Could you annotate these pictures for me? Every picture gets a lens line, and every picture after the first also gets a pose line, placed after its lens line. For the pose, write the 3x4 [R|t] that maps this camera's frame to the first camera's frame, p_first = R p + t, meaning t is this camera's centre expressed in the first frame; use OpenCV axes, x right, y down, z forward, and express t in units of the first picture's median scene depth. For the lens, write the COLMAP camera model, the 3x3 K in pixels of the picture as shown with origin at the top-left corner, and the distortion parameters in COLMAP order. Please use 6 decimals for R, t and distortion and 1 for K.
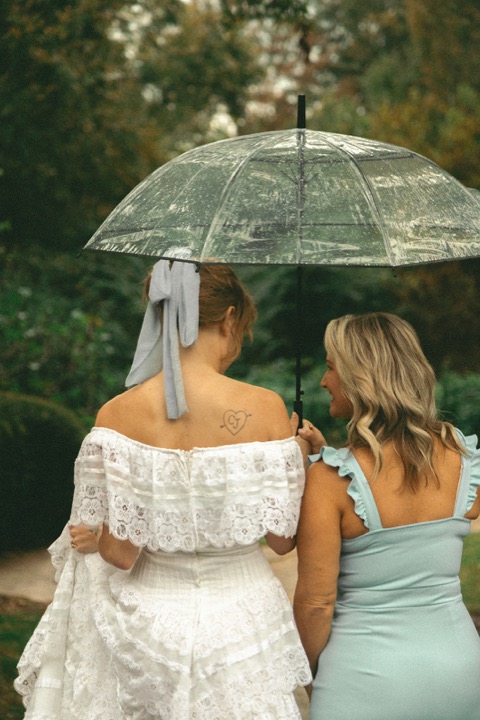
lens RADIAL K [[2024.0, 0, 240.0], [0, 2024.0, 360.0], [0, 0, 1]] dist [-0.019976, -0.238160]
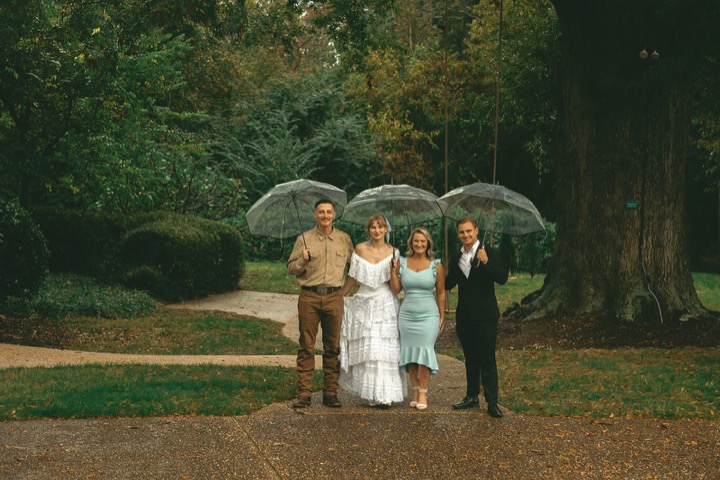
lens RADIAL K [[1319.5, 0, 360.0], [0, 1319.5, 240.0], [0, 0, 1]] dist [0.118584, -0.115934]
pose [[0.996352, 0.036445, 0.077167, -0.027753], [-0.039557, 0.998449, 0.039180, -0.009966], [-0.075619, -0.042089, 0.996248, -0.167404]]
